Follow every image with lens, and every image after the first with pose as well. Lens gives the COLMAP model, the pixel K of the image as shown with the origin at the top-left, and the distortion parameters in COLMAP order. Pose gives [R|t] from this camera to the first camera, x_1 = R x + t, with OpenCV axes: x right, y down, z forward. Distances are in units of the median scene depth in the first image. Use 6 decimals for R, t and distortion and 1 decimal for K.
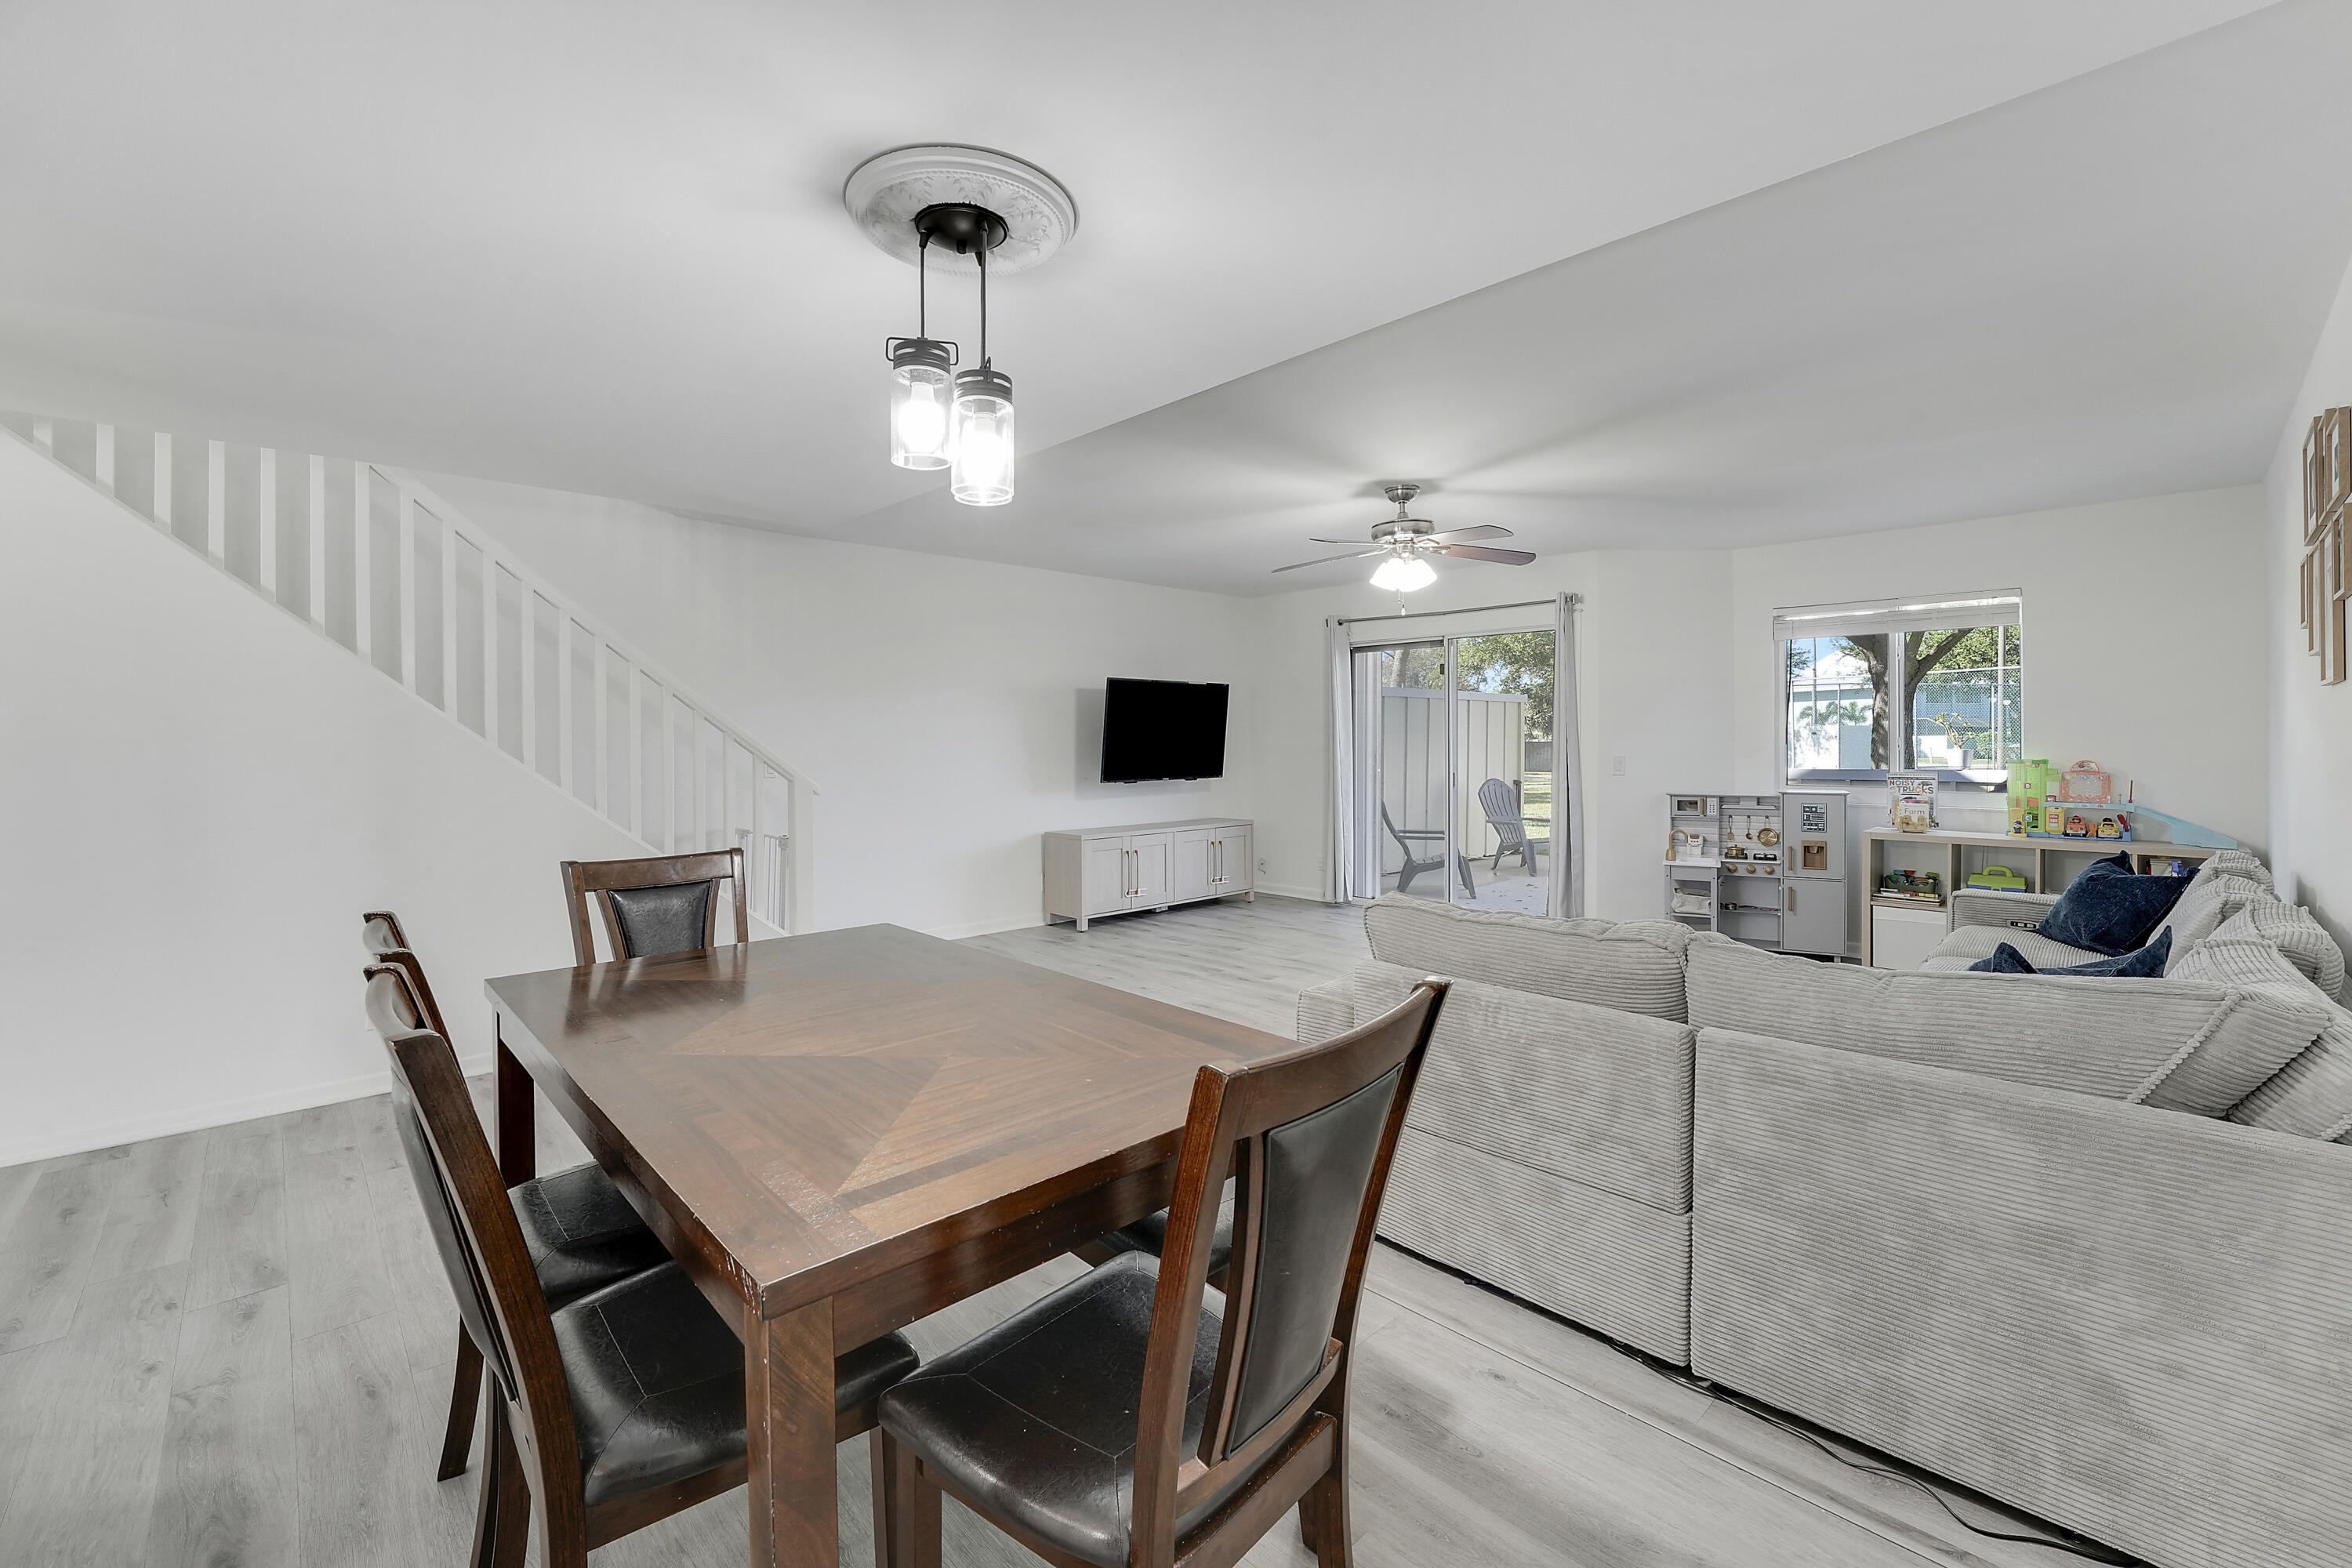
lens RADIAL K [[977.6, 0, 1221.7], [0, 977.6, 735.9], [0, 0, 1]] dist [-0.017231, 0.000285]
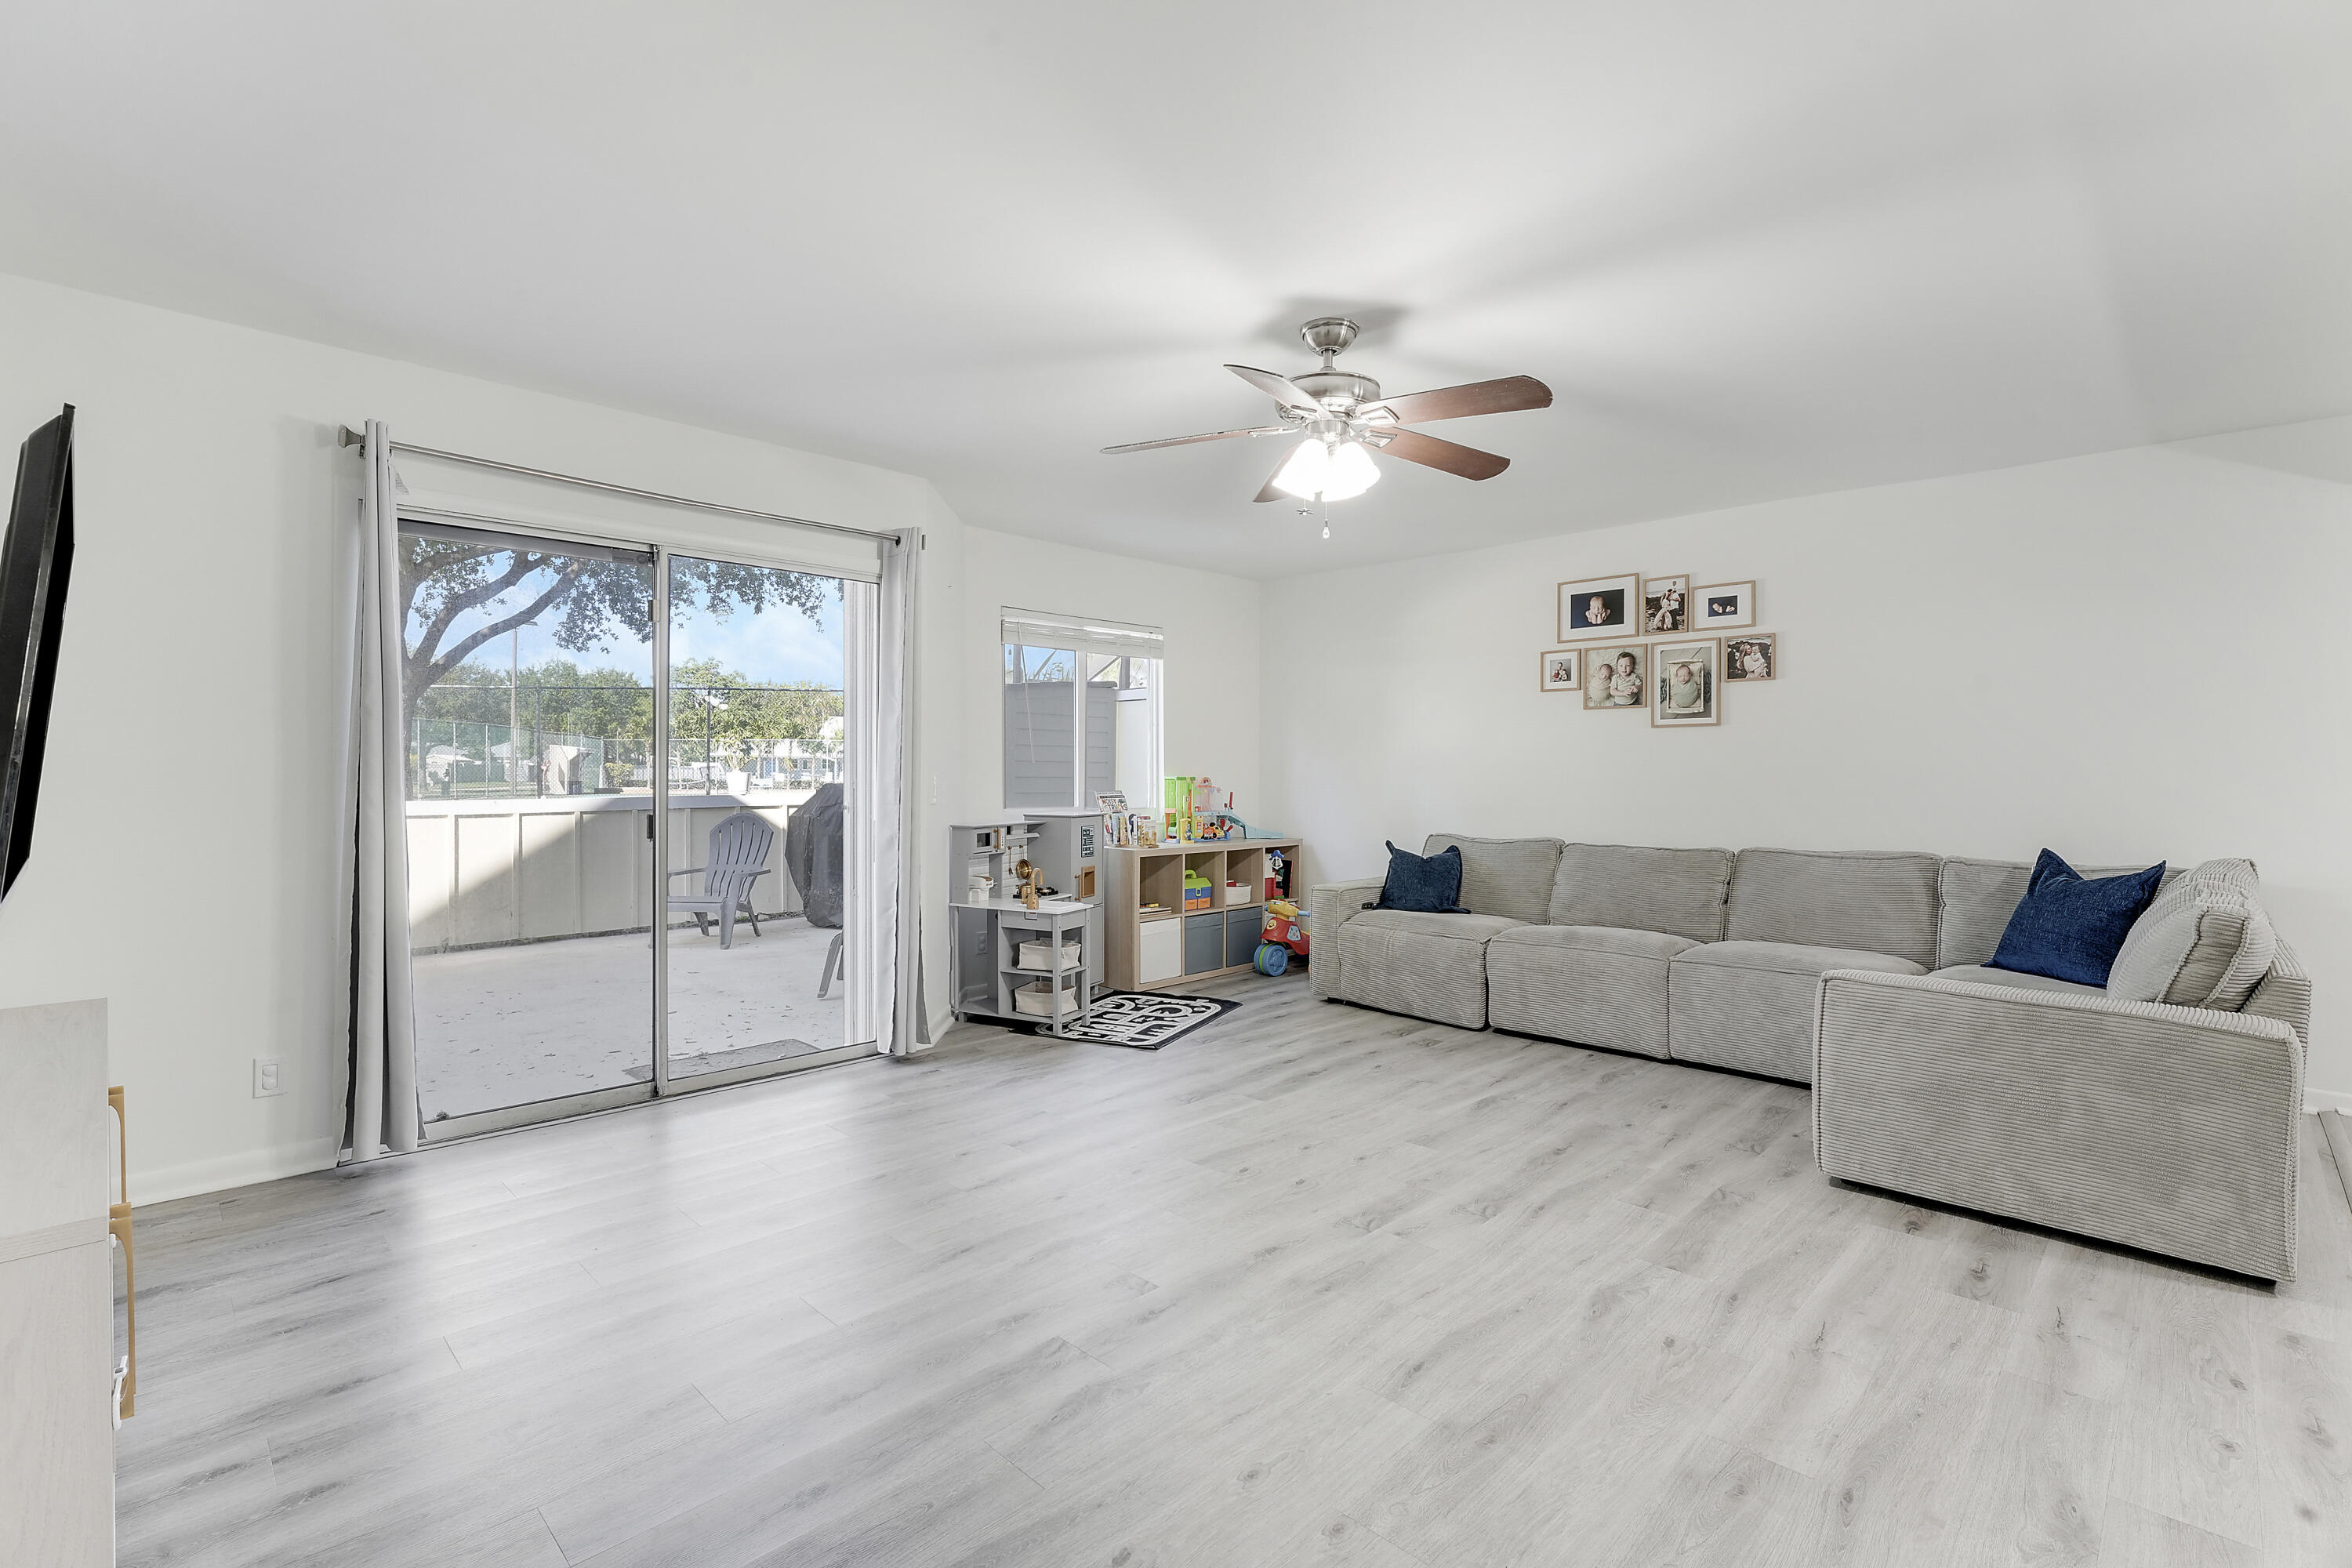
lens RADIAL K [[1046.0, 0, 1142.6], [0, 1046.0, 780.1], [0, 0, 1]] dist [-0.018645, -0.000186]
pose [[0.028390, -0.007125, 0.999572, -0.393555], [-0.006172, 0.999954, 0.007303, 0.018072], [-0.999578, -0.006376, 0.028345, 0.934867]]
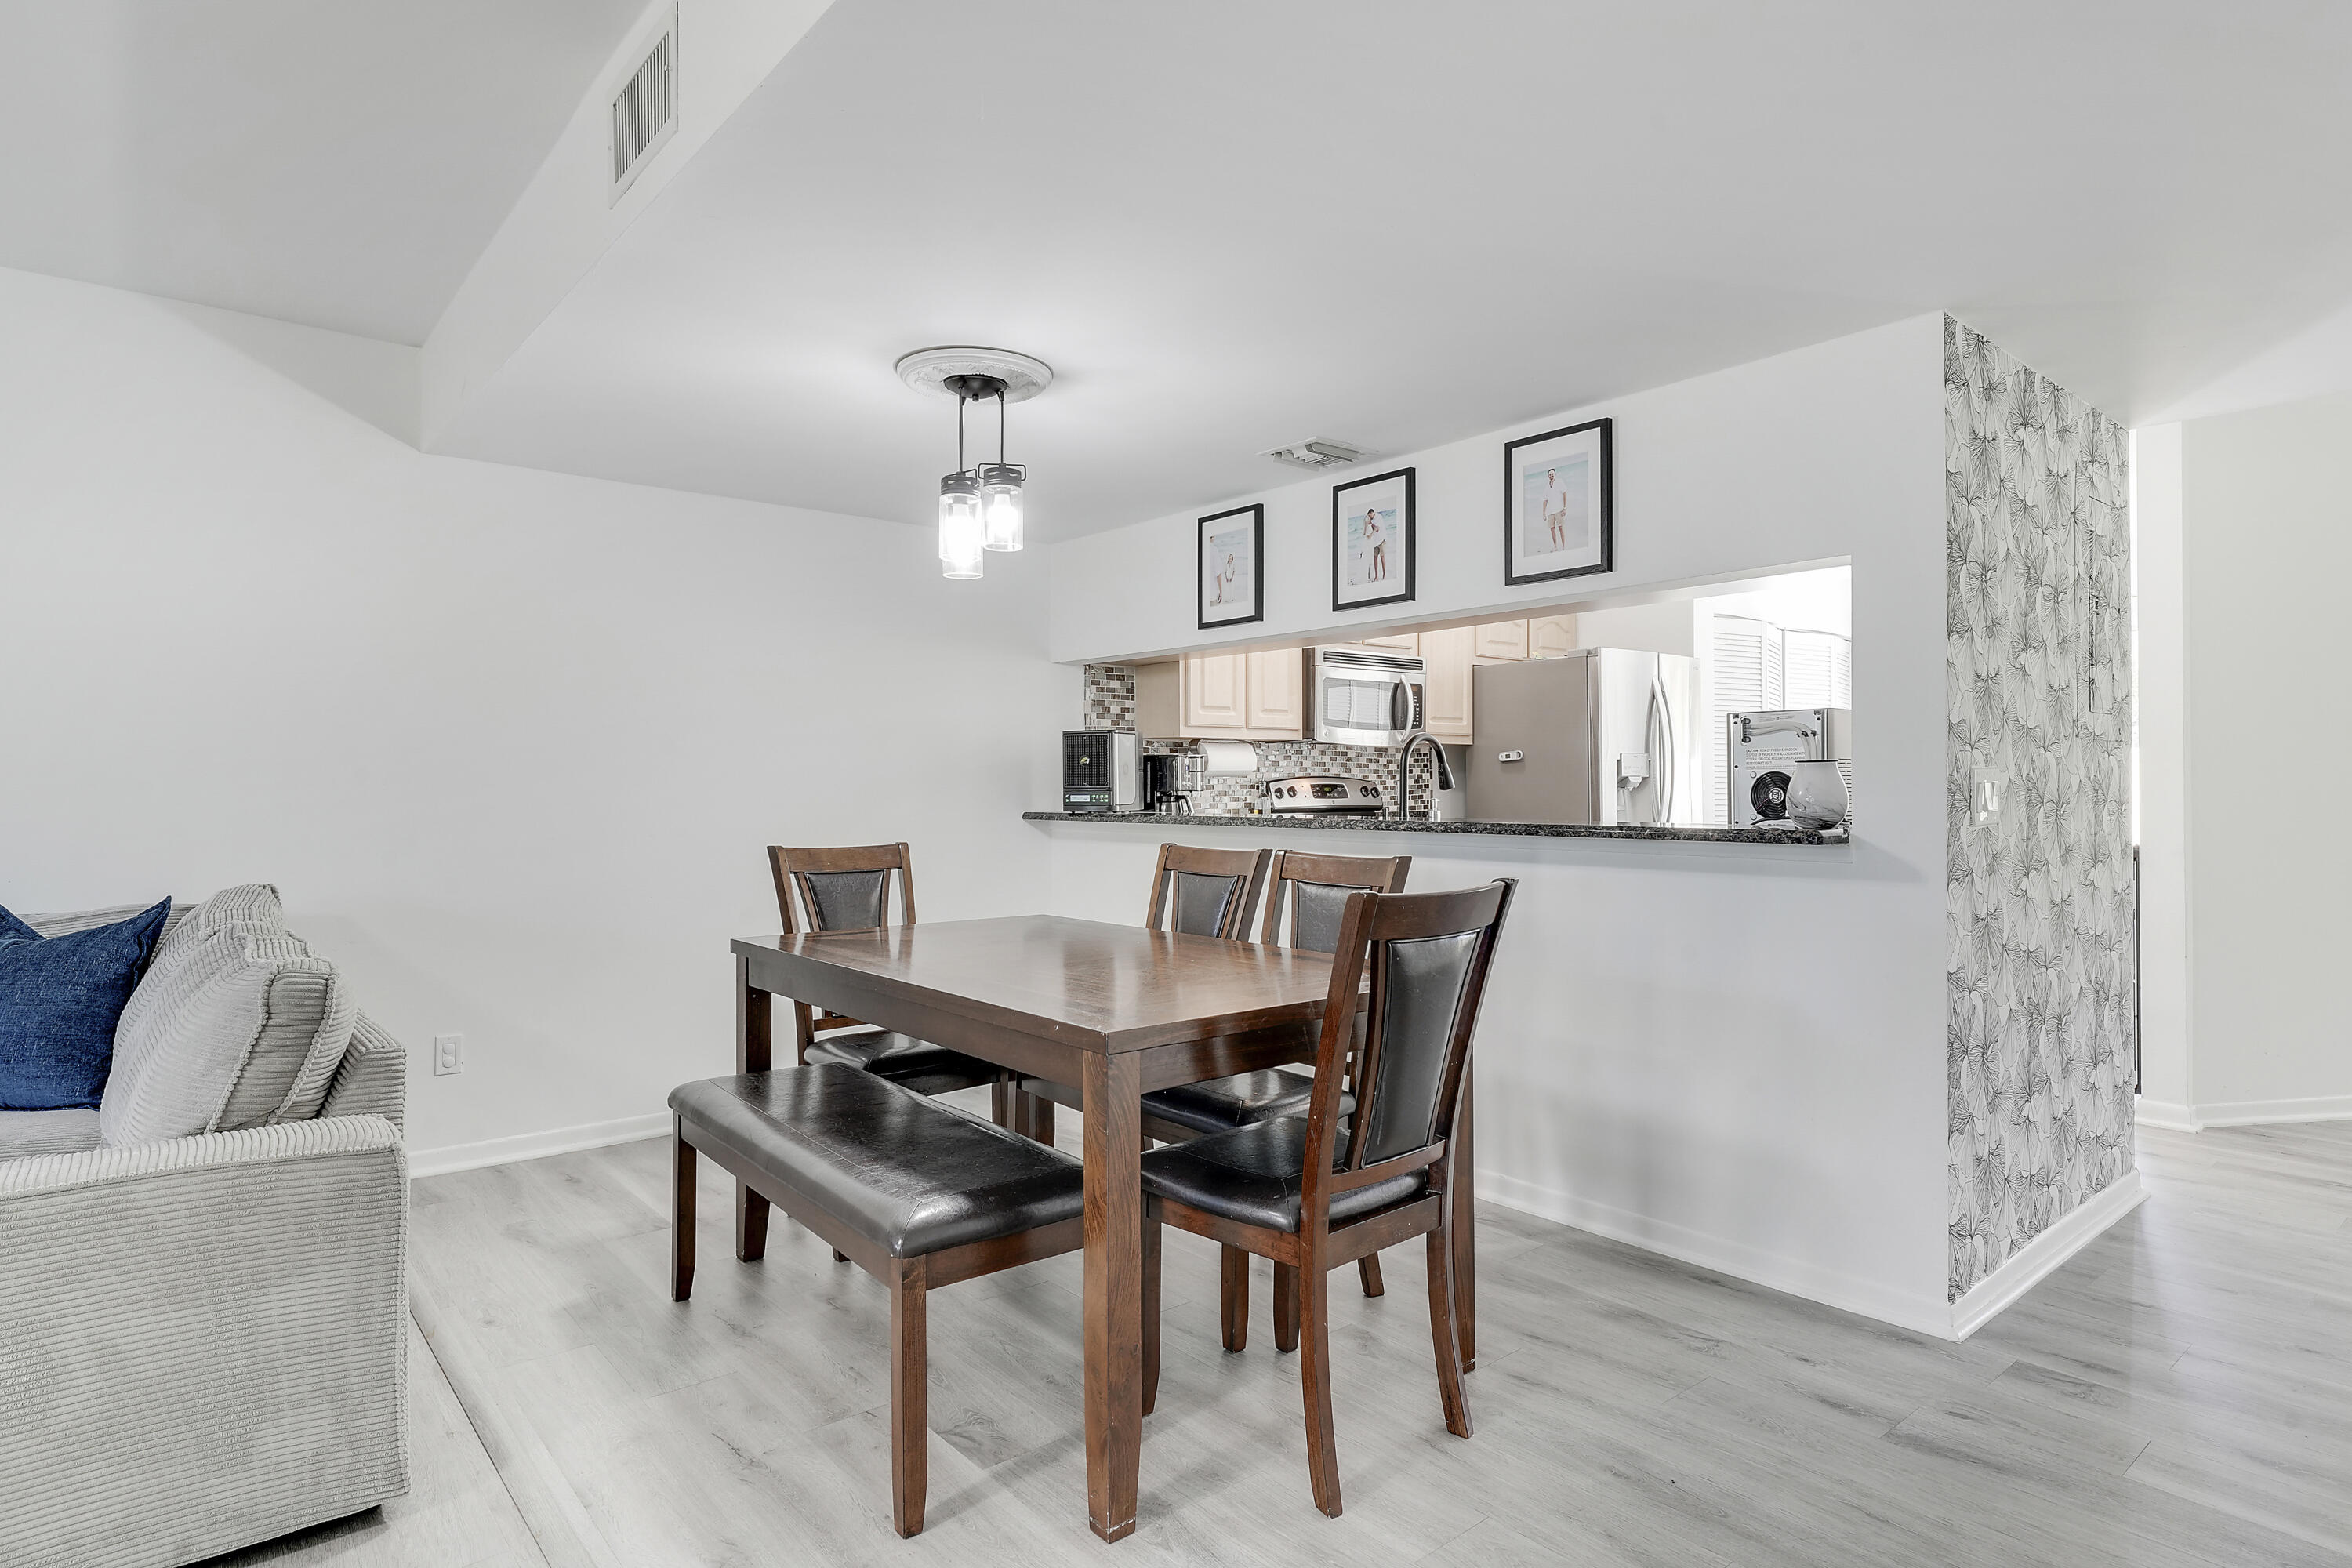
lens RADIAL K [[1281.6, 0, 1211.6], [0, 1281.6, 773.0], [0, 0, 1]] dist [-0.001720, -0.000329]
pose [[-0.996028, 0.004619, 0.088919, -0.224366], [0.003473, 0.999909, -0.013032, 0.025114], [-0.088971, -0.012671, -0.995954, 0.817082]]
